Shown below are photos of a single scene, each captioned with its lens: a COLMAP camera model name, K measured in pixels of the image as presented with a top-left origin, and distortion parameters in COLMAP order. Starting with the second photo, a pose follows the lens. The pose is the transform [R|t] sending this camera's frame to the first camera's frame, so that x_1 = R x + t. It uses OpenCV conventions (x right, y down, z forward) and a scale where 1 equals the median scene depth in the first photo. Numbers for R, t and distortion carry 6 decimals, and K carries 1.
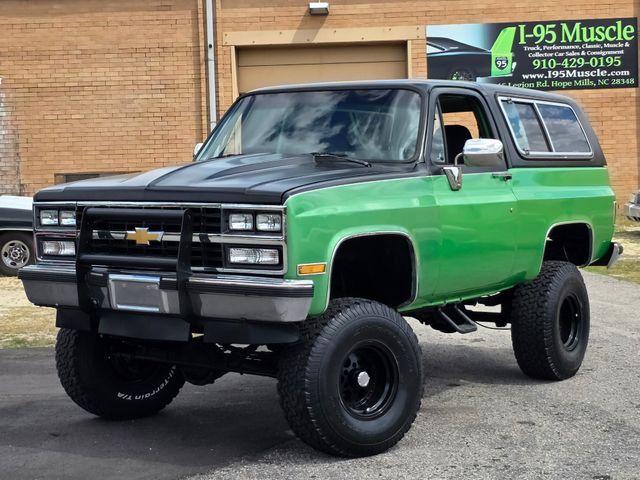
lens RADIAL K [[1179.7, 0, 320.0], [0, 1179.7, 240.0], [0, 0, 1]] dist [0.152301, -0.169691]
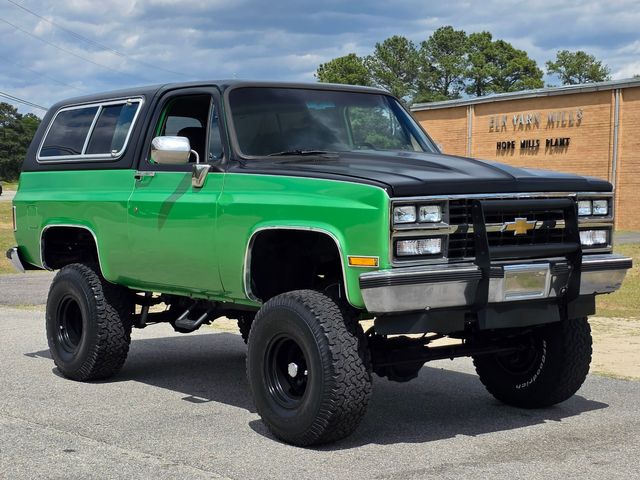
lens RADIAL K [[1179.7, 0, 320.0], [0, 1179.7, 240.0], [0, 0, 1]] dist [0.152301, -0.169691]
pose [[0.305006, -0.036734, 0.951642, -1.024531], [0.071772, 0.997301, 0.015493, -0.017093], [-0.949642, 0.063576, 0.306819, 0.740134]]
